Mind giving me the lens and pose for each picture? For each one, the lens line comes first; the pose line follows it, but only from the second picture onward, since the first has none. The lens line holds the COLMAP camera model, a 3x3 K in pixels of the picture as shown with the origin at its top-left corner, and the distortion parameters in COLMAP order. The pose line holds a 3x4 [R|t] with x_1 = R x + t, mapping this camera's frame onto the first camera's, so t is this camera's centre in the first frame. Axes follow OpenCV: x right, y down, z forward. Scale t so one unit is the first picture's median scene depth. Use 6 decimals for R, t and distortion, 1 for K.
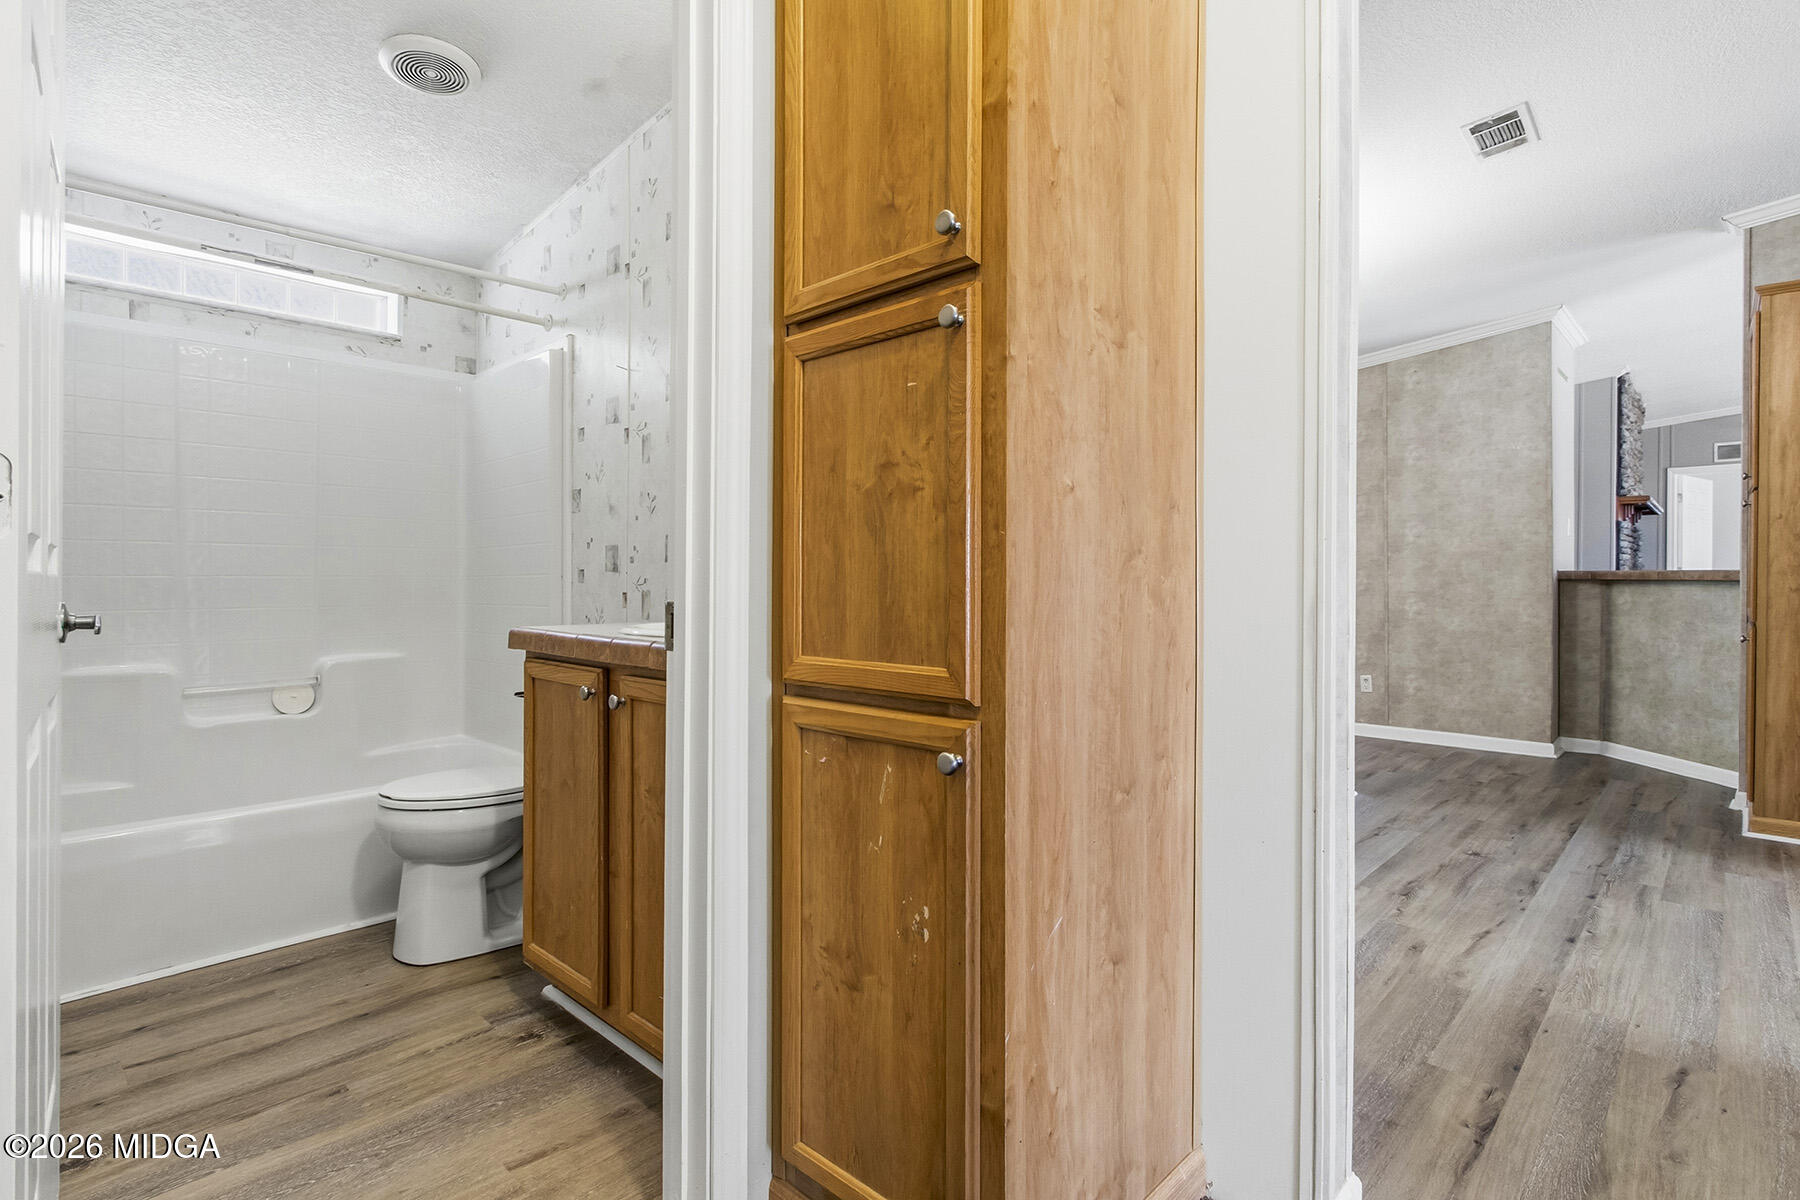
lens RADIAL K [[877.7, 0, 915.1], [0, 877.7, 584.4], [0, 0, 1]] dist [0.000493, -0.000680]
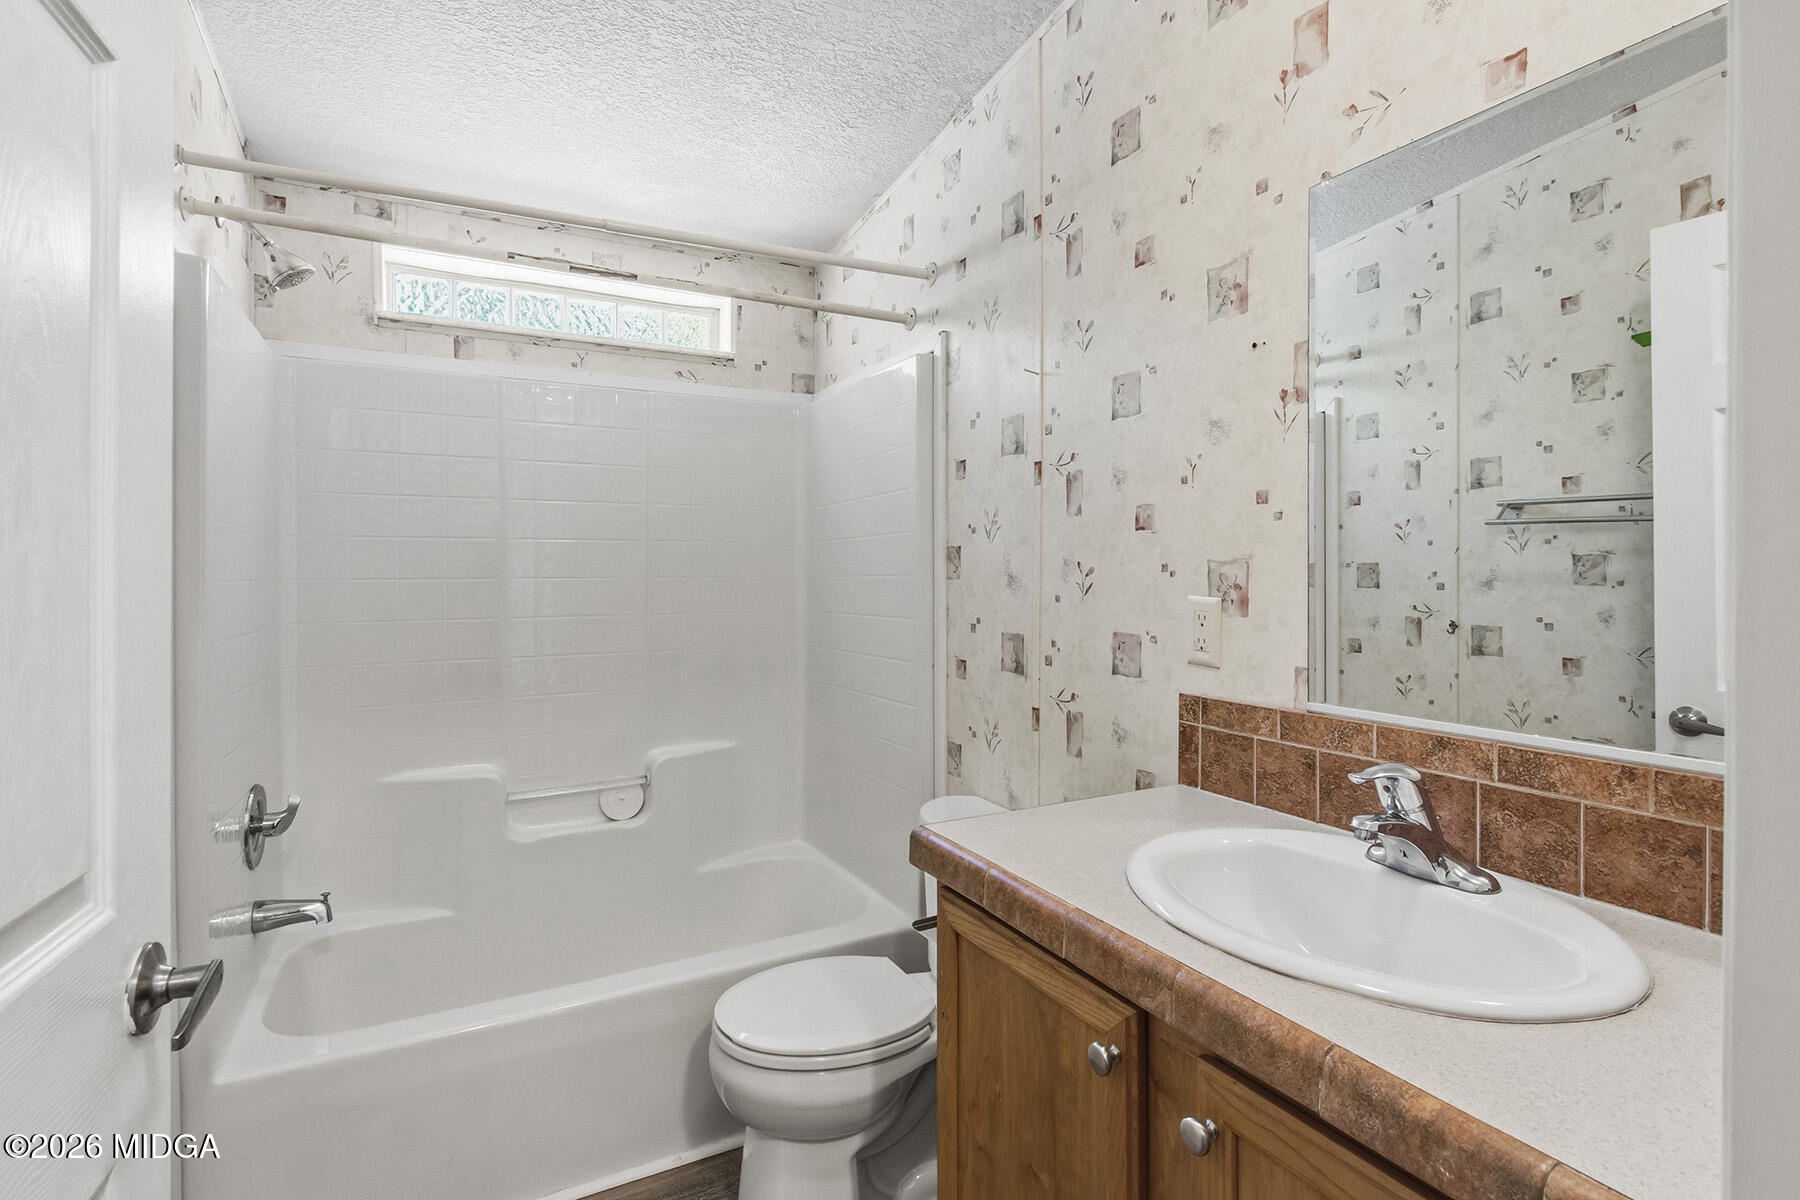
lens RADIAL K [[869.4, 0, 914.5], [0, 869.4, 574.8], [0, 0, 1]] dist [-0.001653, -0.000476]
pose [[0.950693, -0.003823, -0.310111, -0.201809], [0.003561, 0.999993, -0.001409, -0.086542], [0.310114, 0.000235, 0.950699, 0.323419]]
